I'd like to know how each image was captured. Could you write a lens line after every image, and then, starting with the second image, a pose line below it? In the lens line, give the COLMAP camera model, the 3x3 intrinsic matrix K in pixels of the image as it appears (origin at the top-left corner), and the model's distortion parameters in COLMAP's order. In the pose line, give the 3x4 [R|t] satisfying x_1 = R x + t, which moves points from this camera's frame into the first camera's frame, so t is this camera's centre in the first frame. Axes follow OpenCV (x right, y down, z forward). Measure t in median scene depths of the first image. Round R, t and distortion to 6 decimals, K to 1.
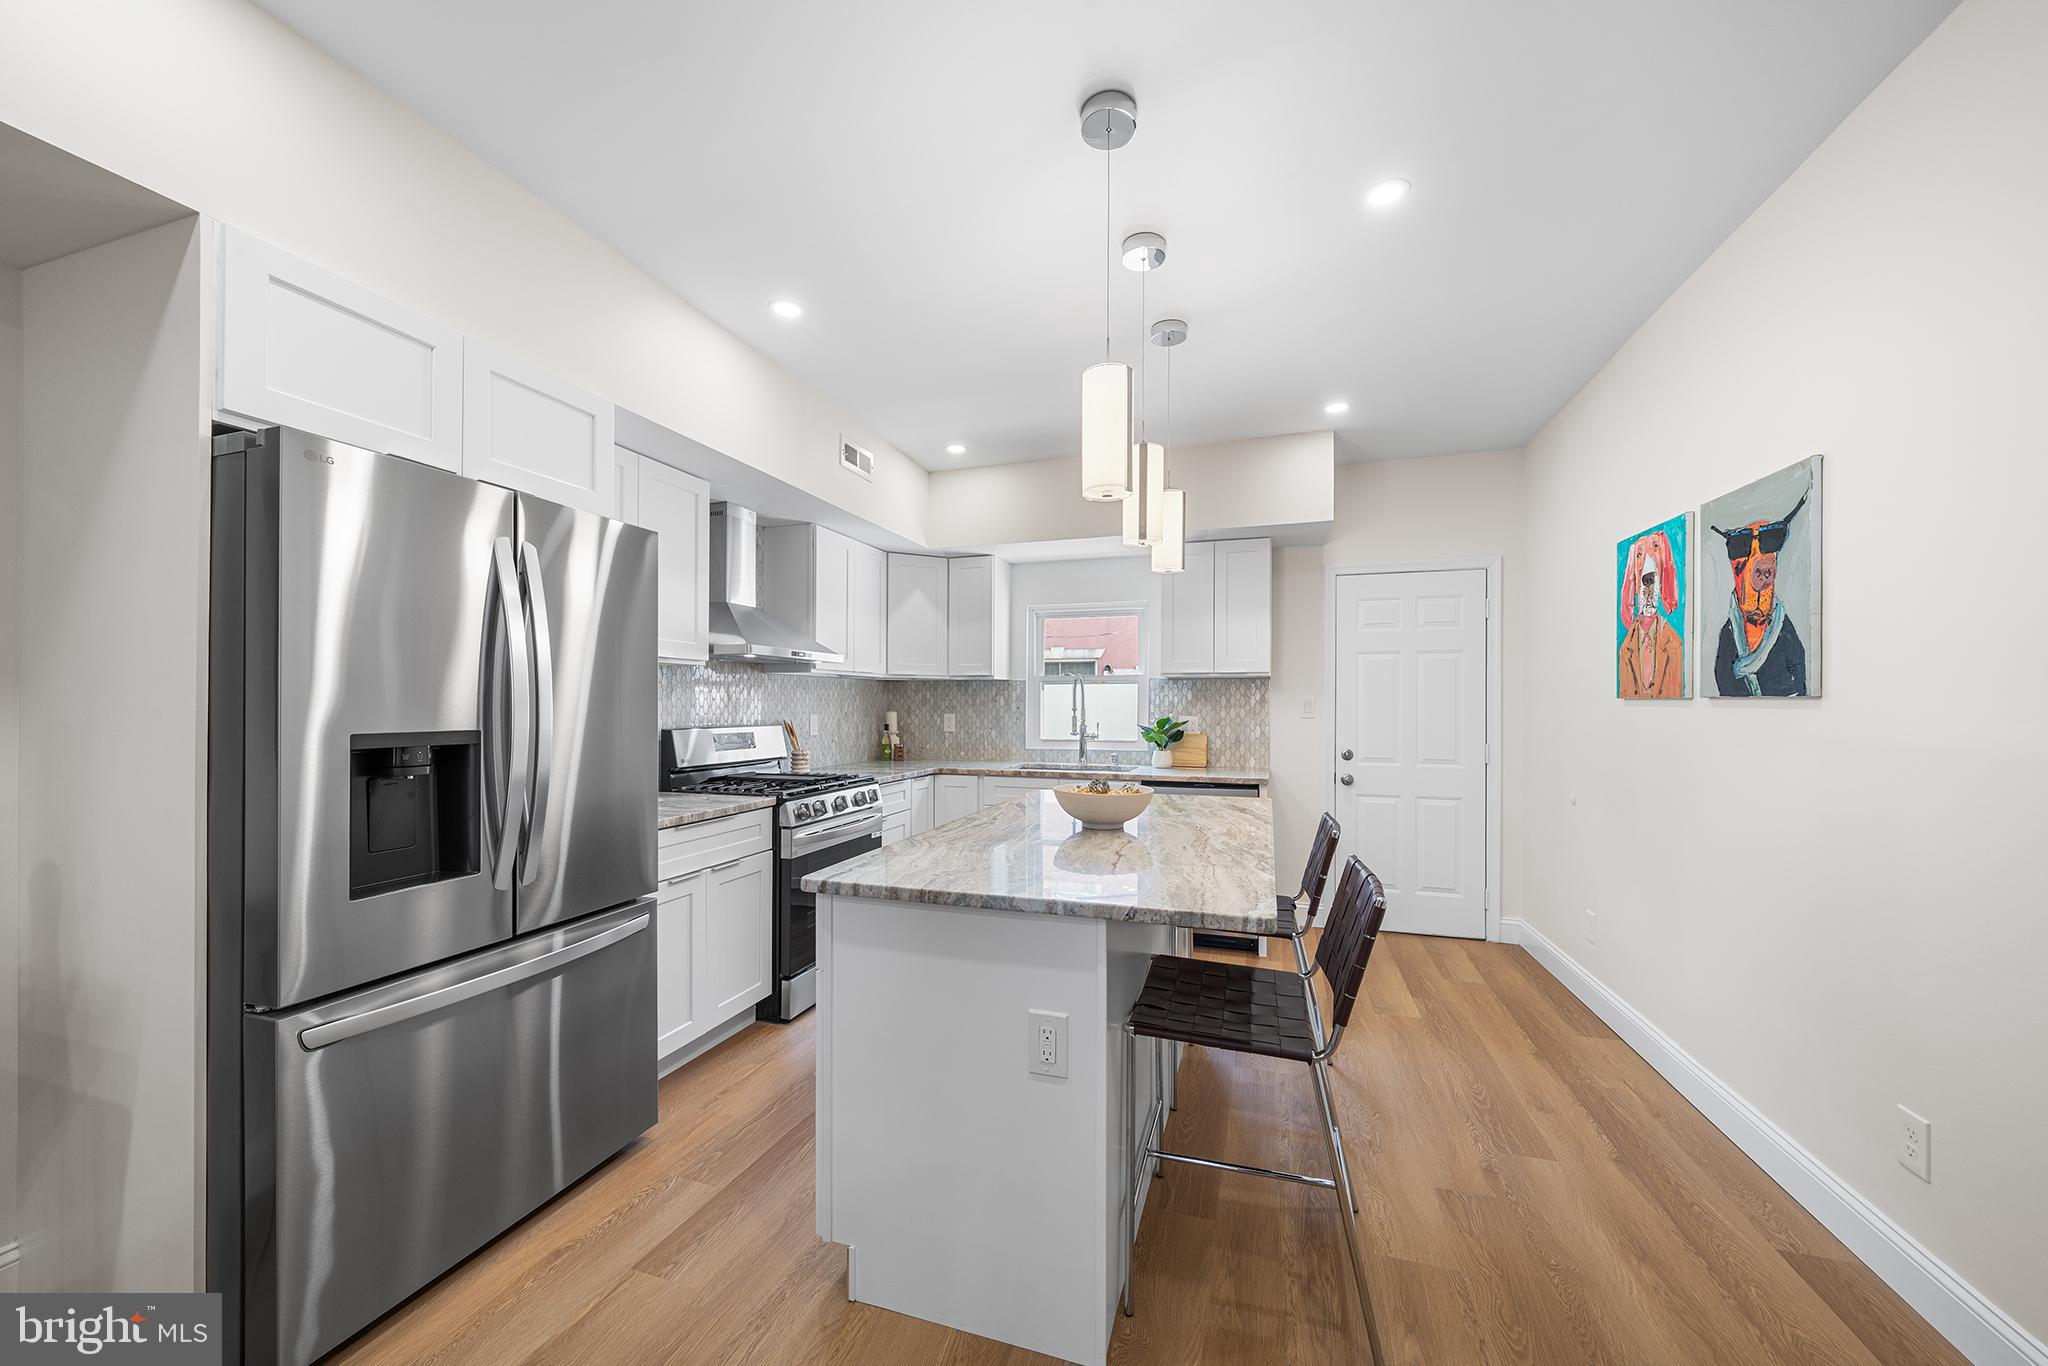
lens RADIAL K [[752.4, 0, 1027.6], [0, 752.4, 698.6], [0, 0, 1]] dist [-0.001164, -0.000416]
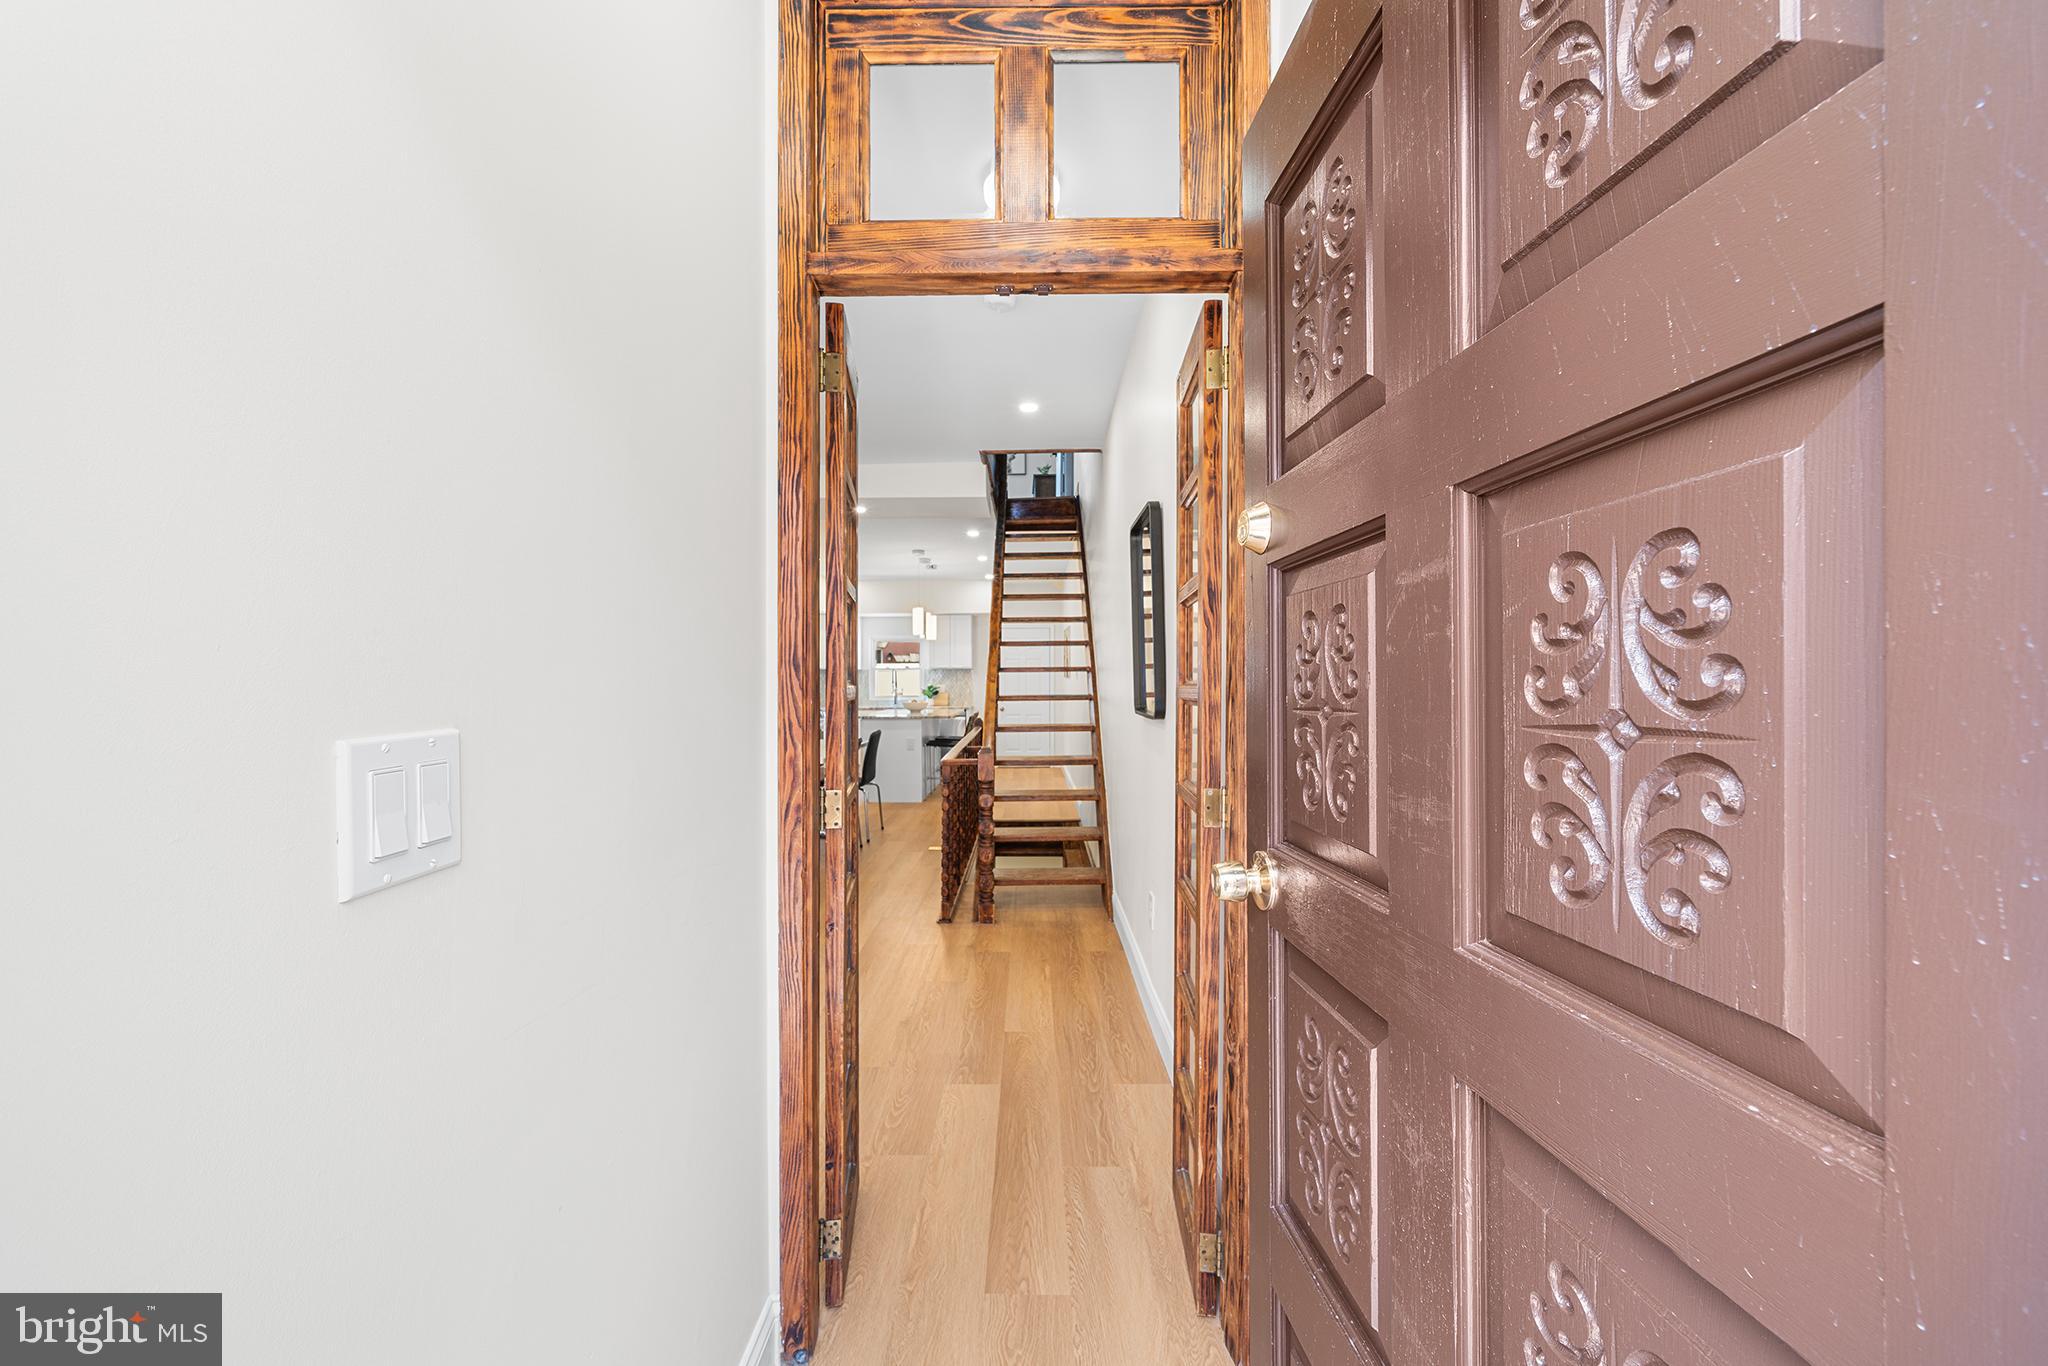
lens RADIAL K [[752.4, 0, 1022.8], [0, 752.4, 677.4], [0, 0, 1]] dist [-0.001164, -0.000416]
pose [[0.953715, -0.004362, 0.300680, -0.326640], [0.003646, 0.999989, 0.002940, -0.008537], [-0.300690, -0.001707, 0.953721, -1.732950]]
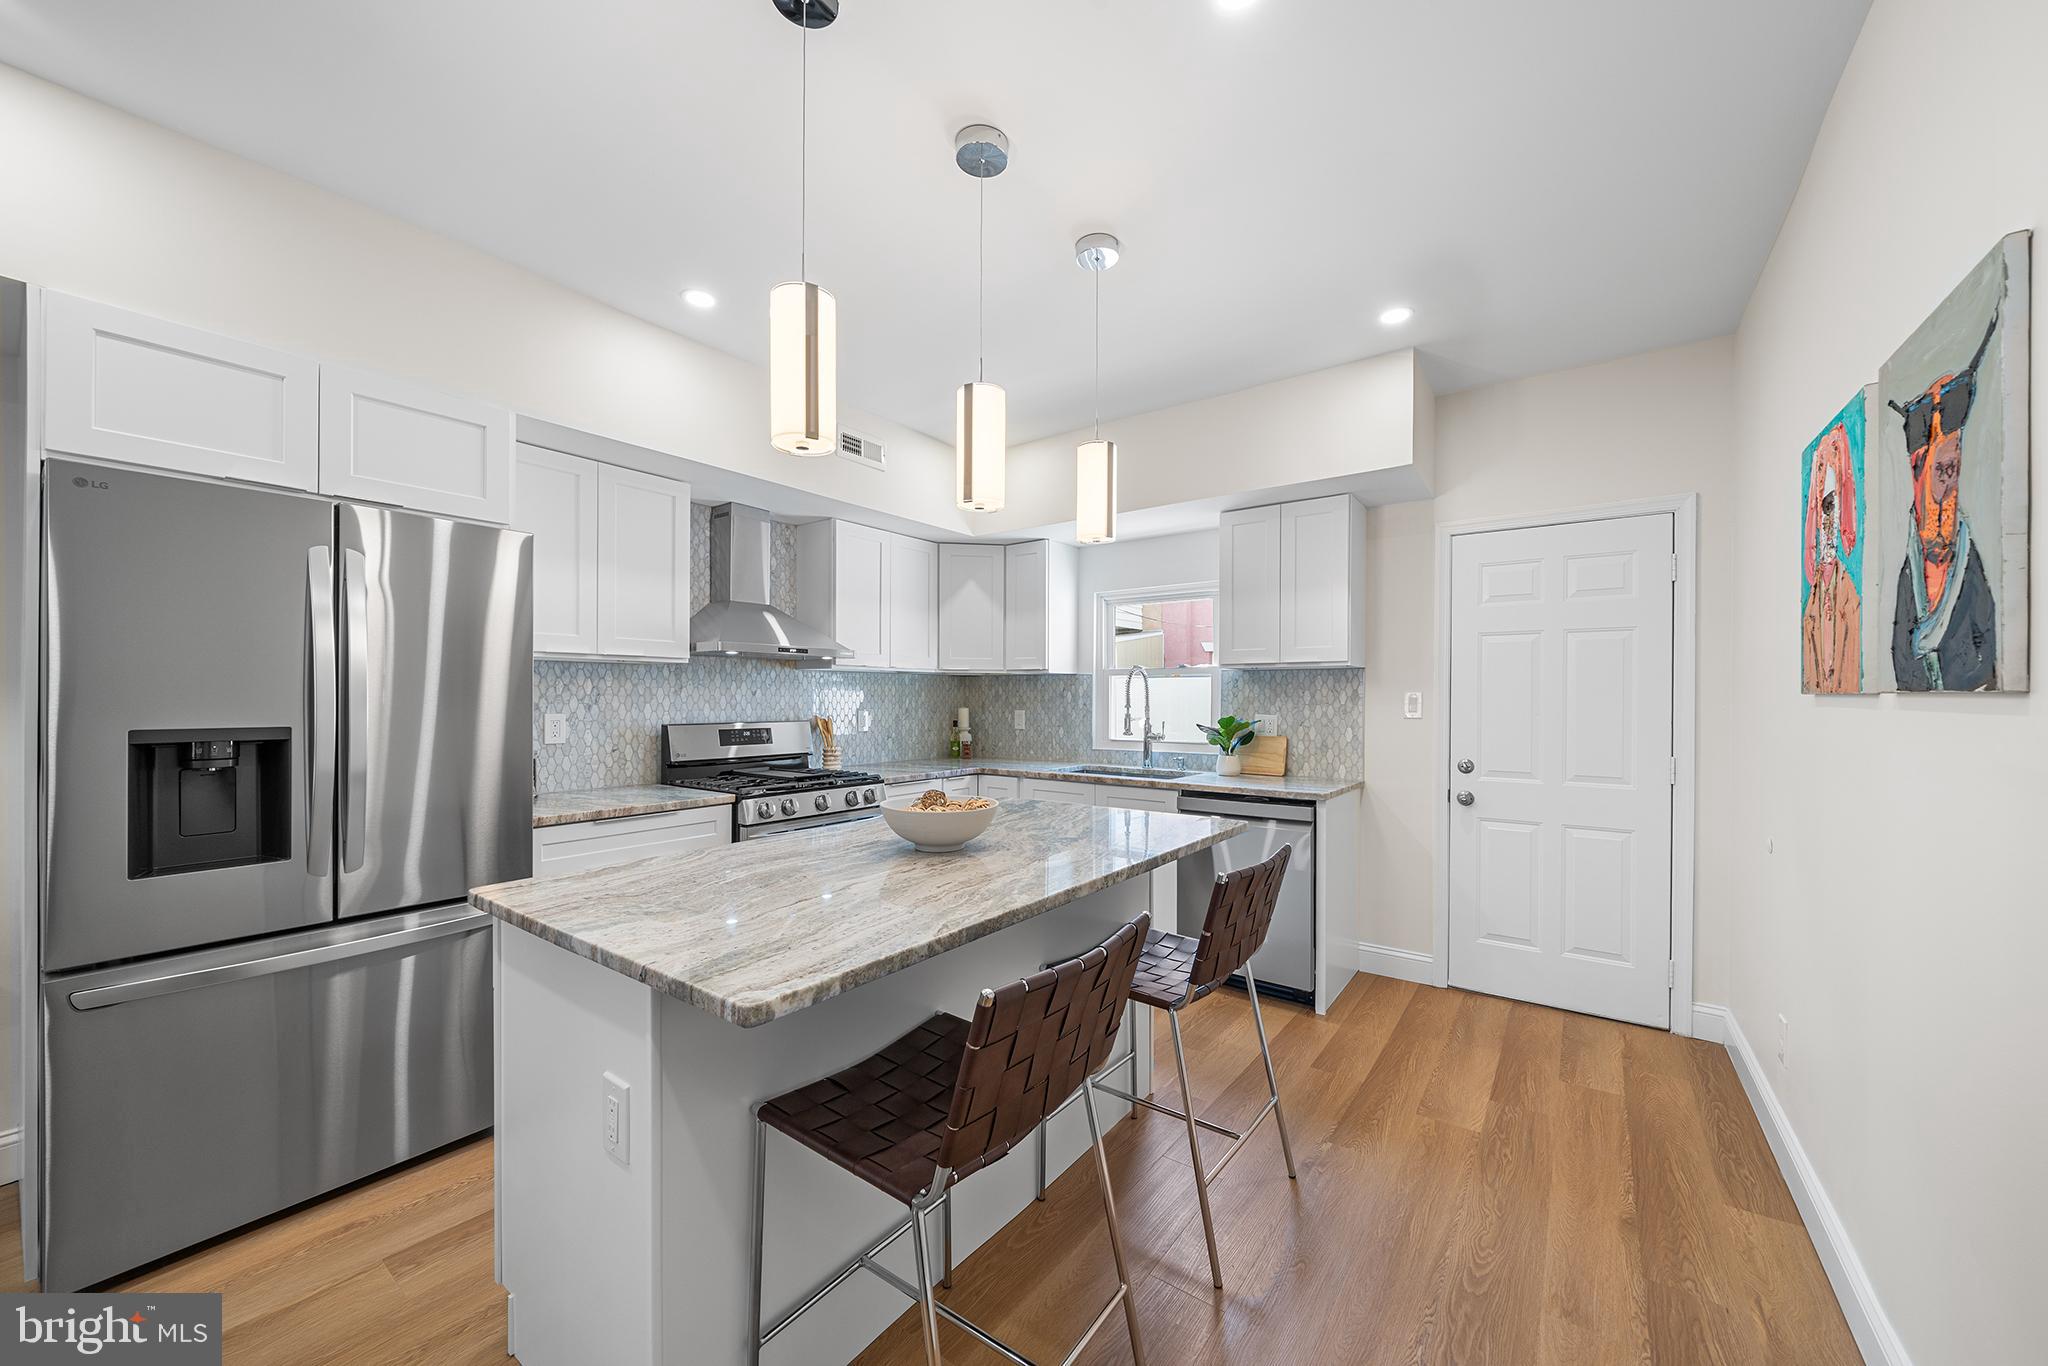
lens RADIAL K [[752.4, 0, 1030.5], [0, 752.4, 695.4], [0, 0, 1]] dist [-0.001164, -0.000416]
pose [[0.949435, -0.001104, -0.313961, 0.287166], [0.001988, 0.999995, 0.002497, -0.001477], [0.313956, -0.002995, 0.949433, 0.145907]]
